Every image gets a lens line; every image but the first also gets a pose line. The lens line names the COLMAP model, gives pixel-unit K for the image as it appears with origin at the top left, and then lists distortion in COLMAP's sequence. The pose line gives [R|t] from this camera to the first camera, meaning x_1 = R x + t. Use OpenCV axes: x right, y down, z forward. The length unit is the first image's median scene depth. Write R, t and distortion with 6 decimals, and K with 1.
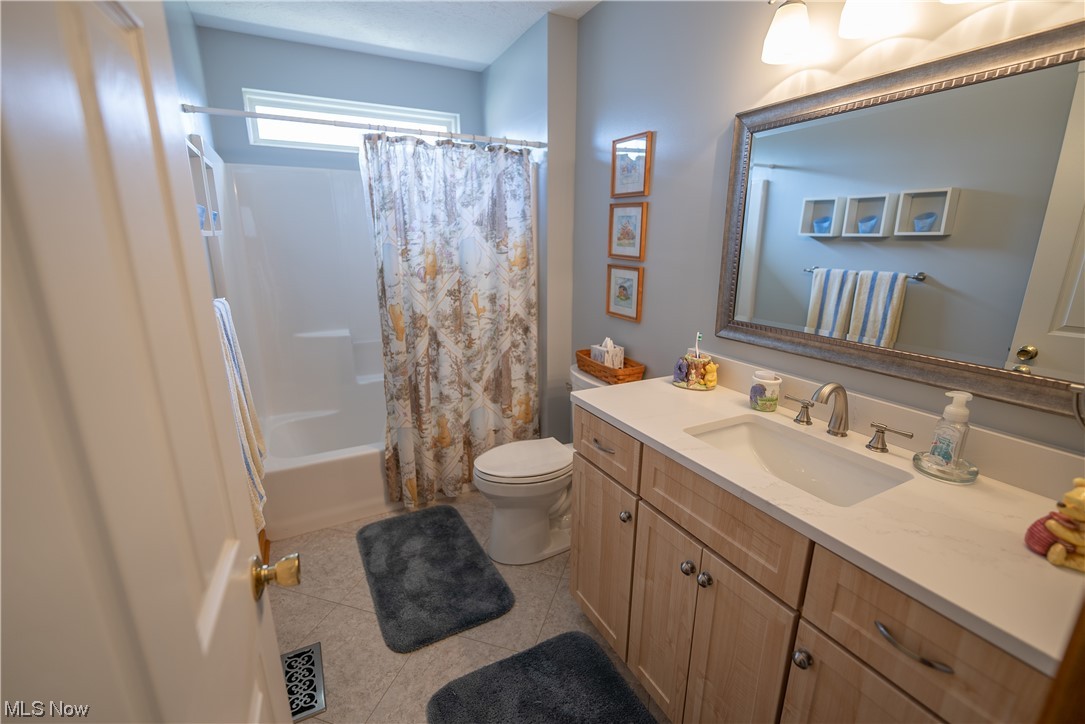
lens RADIAL K [[445.0, 0, 541.7], [0, 445.0, 361.8], [0, 0, 1]] dist [-0.009534, -0.000561]
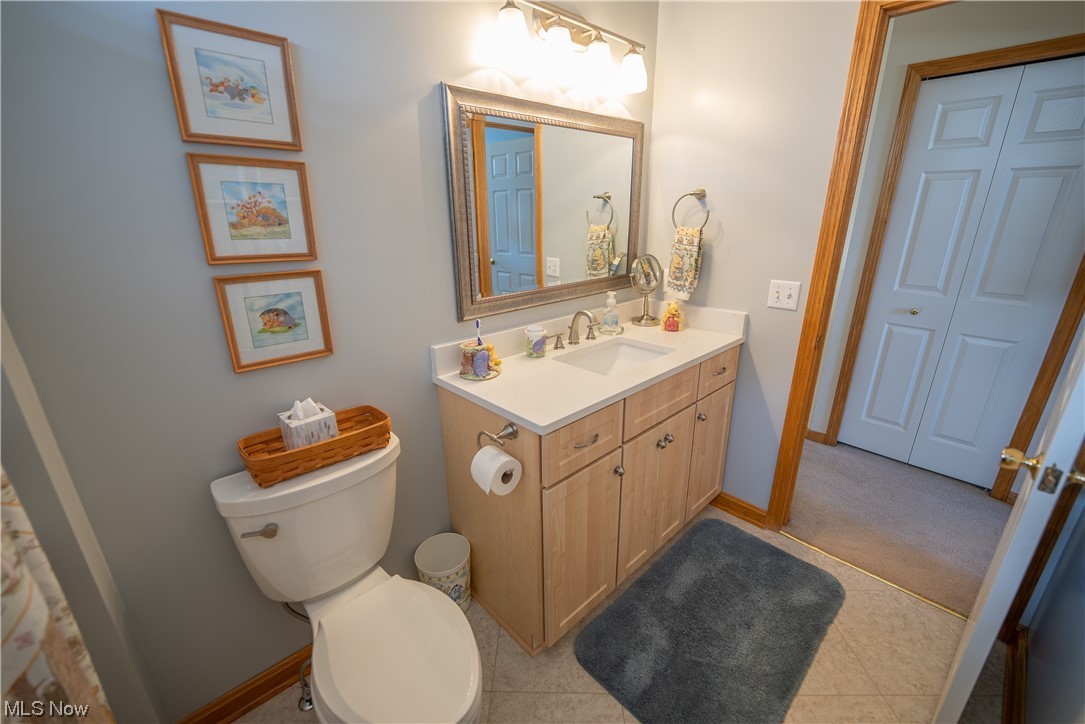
lens RADIAL K [[445.0, 0, 541.7], [0, 445.0, 361.8], [0, 0, 1]] dist [-0.009534, -0.000561]
pose [[-0.254550, -0.314386, 0.914530, -0.470353], [0.264652, 0.886933, 0.378562, -0.249588], [-0.930142, 0.338396, -0.142566, 0.836831]]
